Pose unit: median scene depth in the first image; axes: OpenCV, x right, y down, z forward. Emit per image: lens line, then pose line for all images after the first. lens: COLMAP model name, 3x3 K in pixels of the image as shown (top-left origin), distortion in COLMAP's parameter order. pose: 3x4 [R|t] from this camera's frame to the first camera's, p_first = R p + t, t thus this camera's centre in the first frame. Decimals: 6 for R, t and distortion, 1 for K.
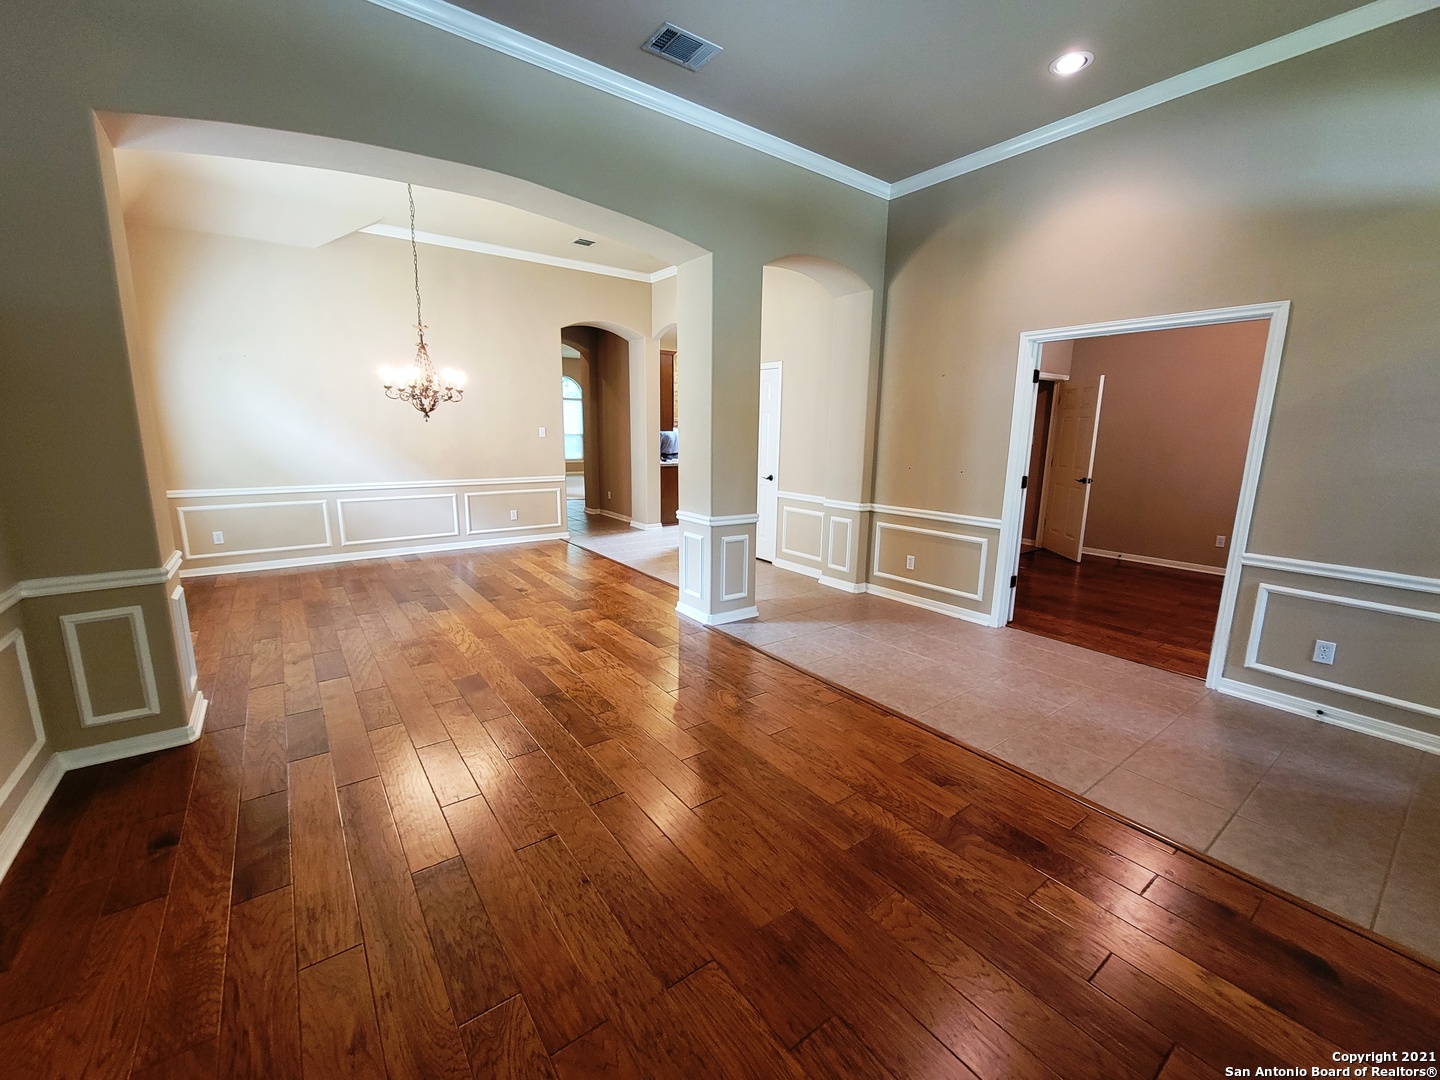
lens RADIAL K [[588.2, 0, 711.8], [0, 588.2, 538.0], [0, 0, 1]] dist [0.000366, -0.001992]
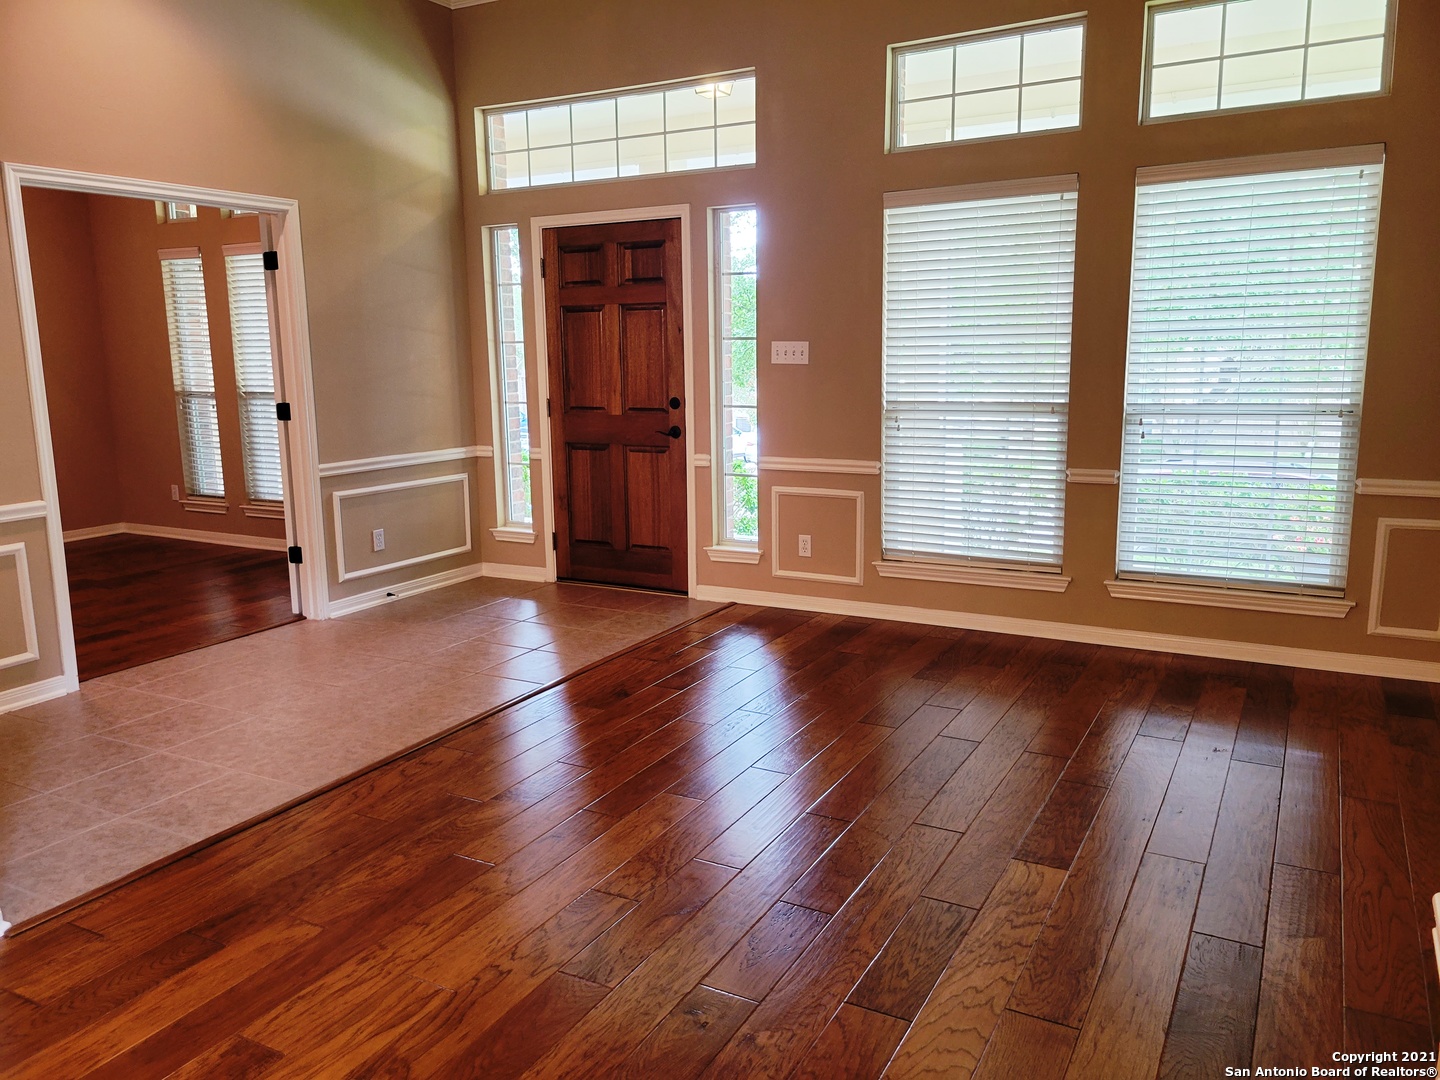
lens RADIAL K [[1081.7, 0, 722.3], [0, 1081.7, 531.0], [0, 0, 1]] dist [0.042336, -0.014546]
pose [[-0.422832, -0.162825, 0.891460, -1.071833], [0.176253, 0.950163, 0.257147, -0.238847], [-0.888903, 0.265852, -0.373061, 1.263730]]
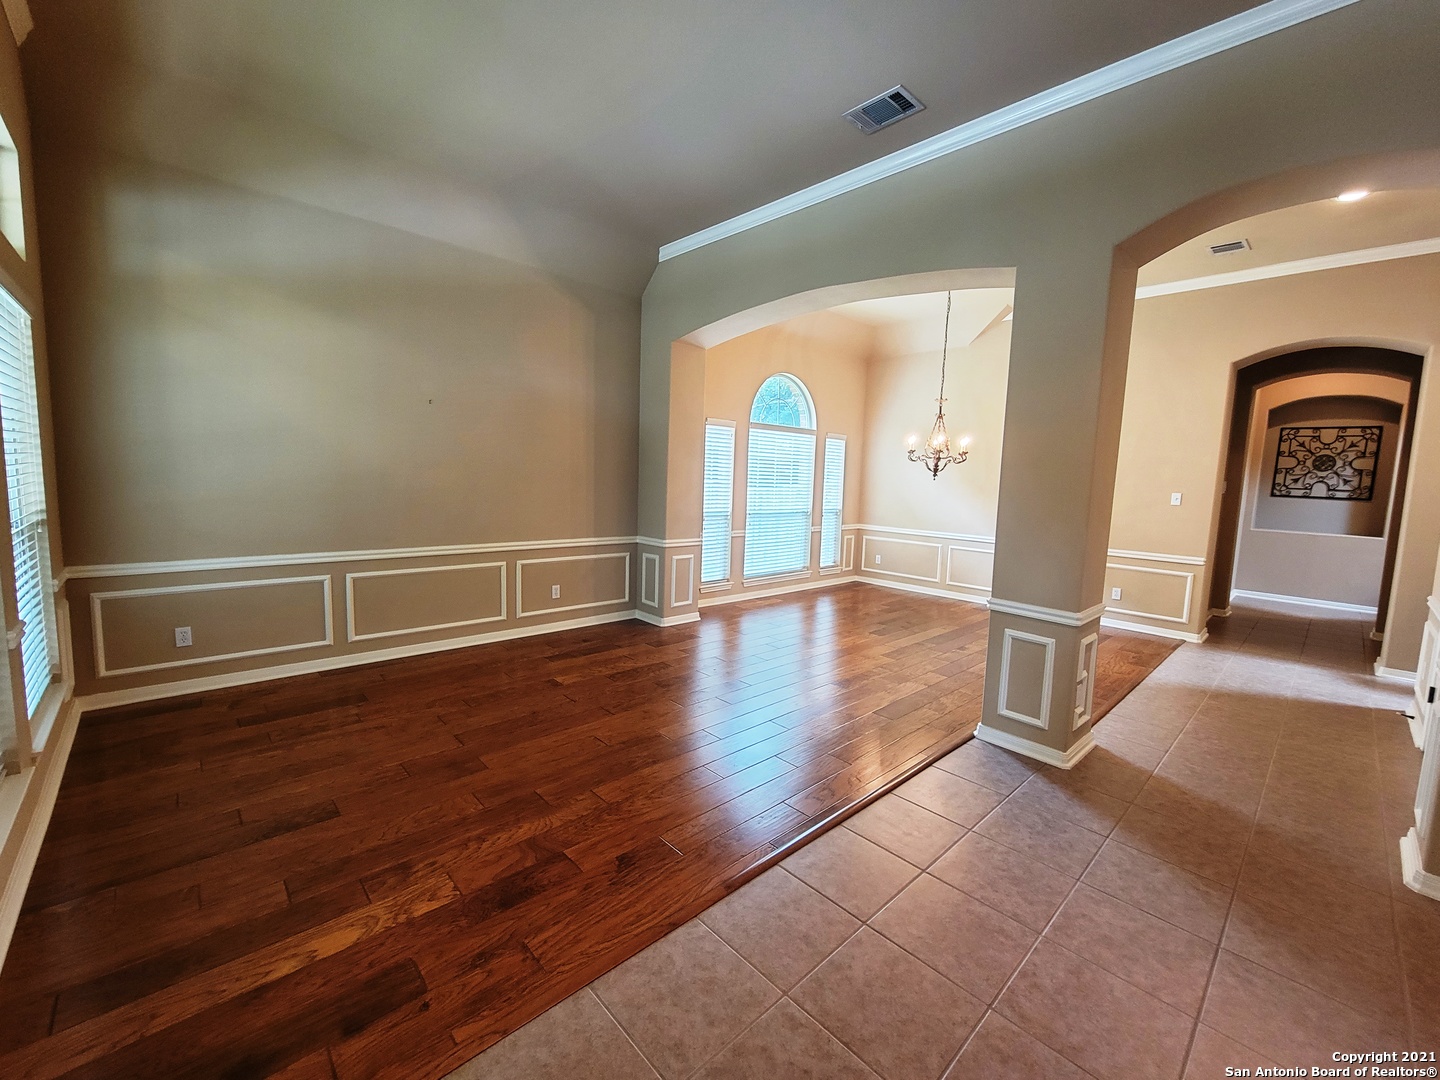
lens RADIAL K [[588.2, 0, 713.4], [0, 588.2, 536.0], [0, 0, 1]] dist [0.000366, -0.001992]
pose [[0.115113, 0.092997, -0.988990, 1.078488], [-0.216156, 0.974096, 0.066437, -0.129914], [0.969549, 0.206128, 0.132233, 0.793900]]
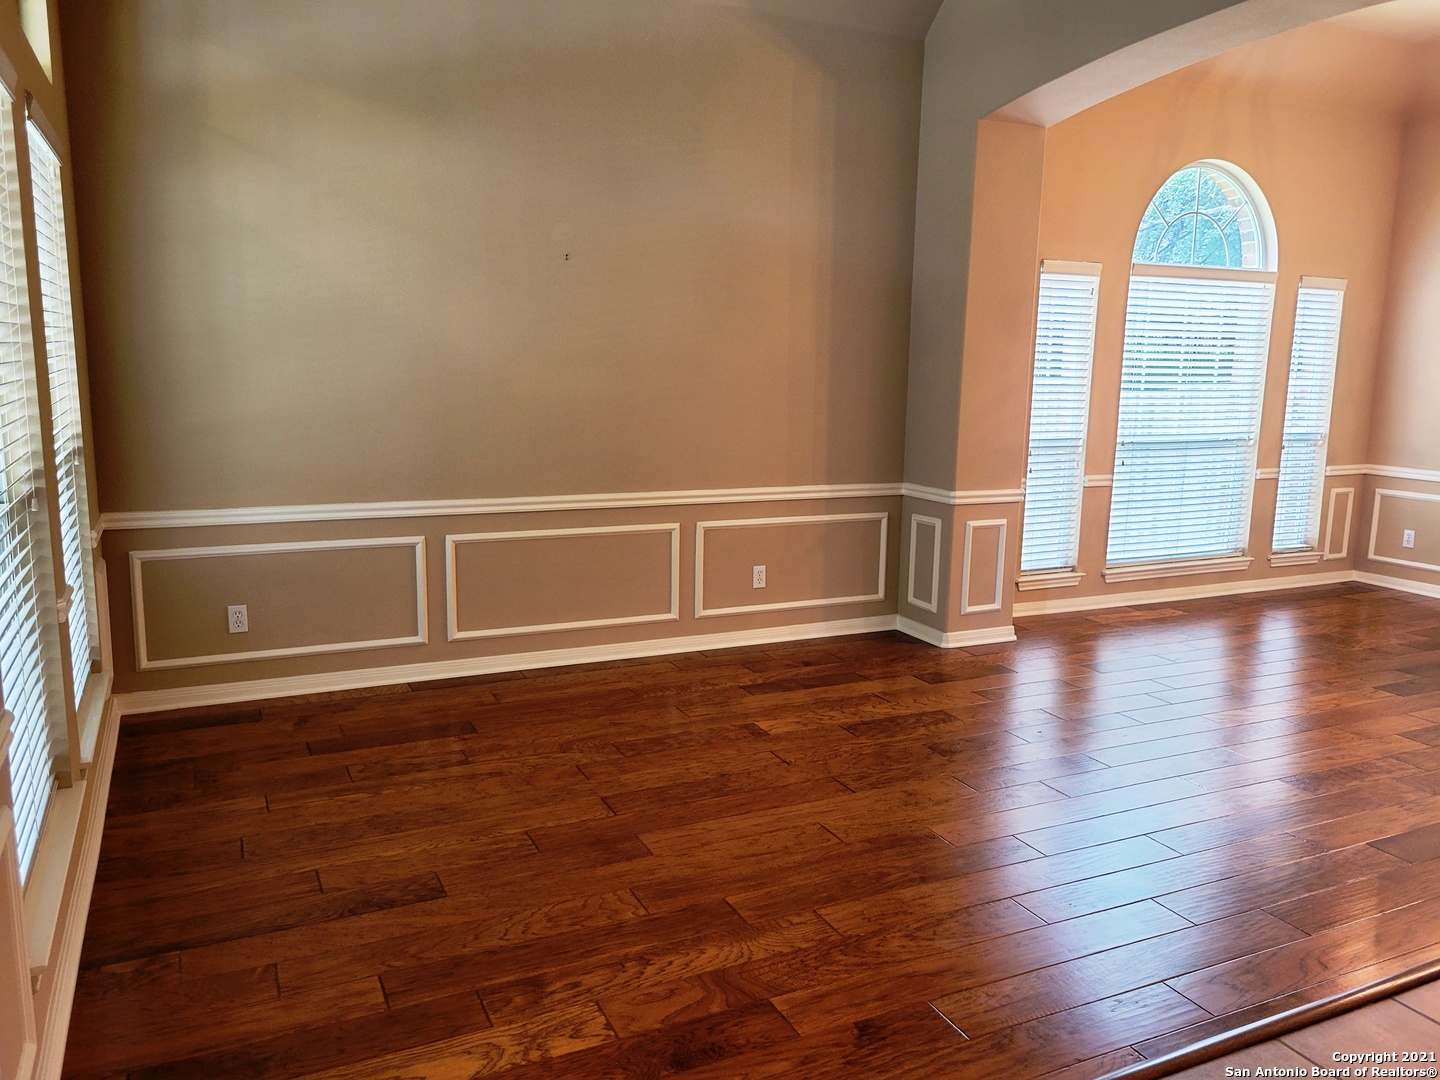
lens RADIAL K [[1081.7, 0, 714.1], [0, 1081.7, 543.9], [0, 0, 1]] dist [0.042336, -0.014546]
pose [[-0.184245, 0.150818, -0.971240, 1.137853], [-0.202991, 0.961015, 0.187737, -0.141617], [0.961690, 0.231743, -0.146447, 0.791033]]
